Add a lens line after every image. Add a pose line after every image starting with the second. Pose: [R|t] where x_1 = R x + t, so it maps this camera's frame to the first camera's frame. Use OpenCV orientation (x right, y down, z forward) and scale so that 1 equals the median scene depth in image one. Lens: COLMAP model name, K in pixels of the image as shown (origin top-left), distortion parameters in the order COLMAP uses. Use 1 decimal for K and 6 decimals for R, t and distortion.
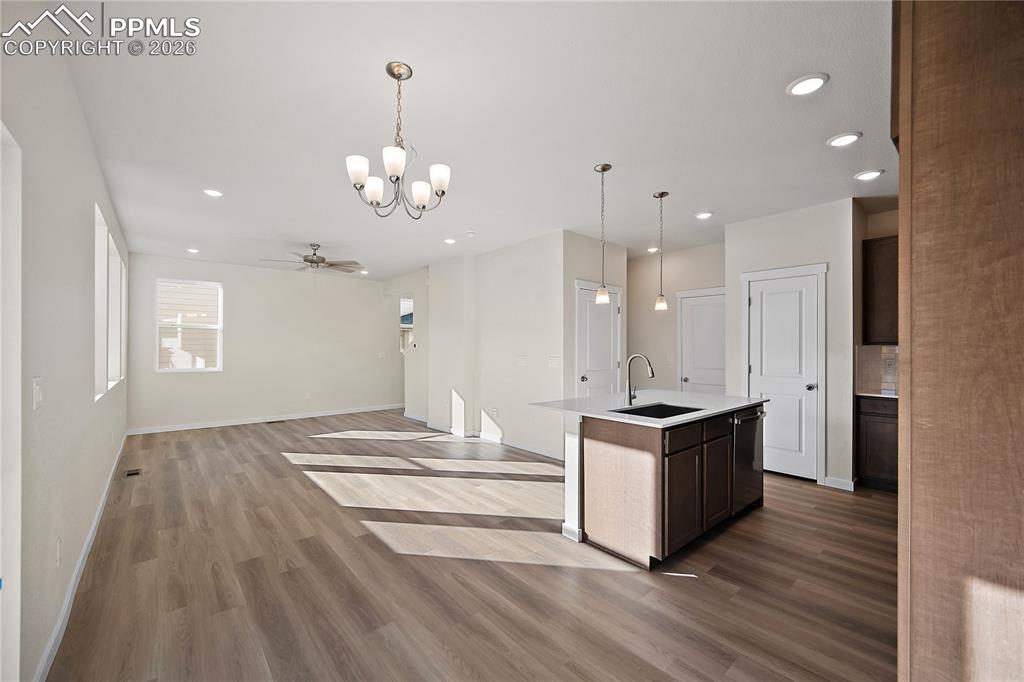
lens RADIAL K [[401.8, 0, 506.2], [0, 401.8, 346.0], [0, 0, 1]] dist [-0.000033, -0.000058]
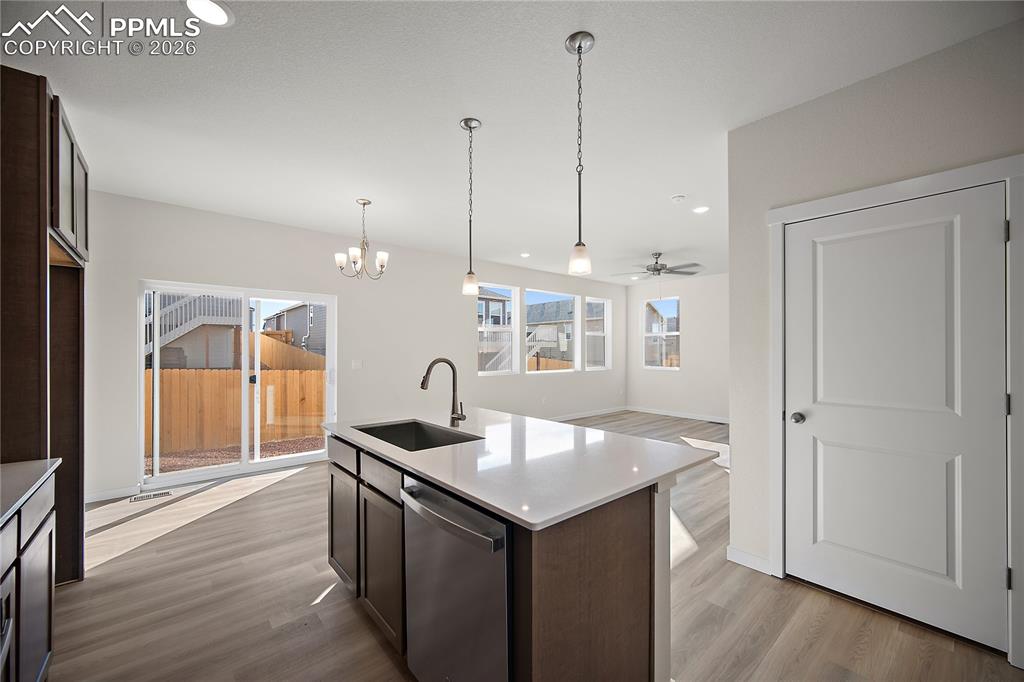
lens RADIAL K [[401.8, 0, 506.2], [0, 401.8, 346.0], [0, 0, 1]] dist [-0.000033, -0.000058]
pose [[-0.004070, -0.013346, -0.999903, 0.842859], [0.003596, 0.999904, -0.013361, 0.005404], [0.999985, -0.003650, -0.004022, 0.876066]]
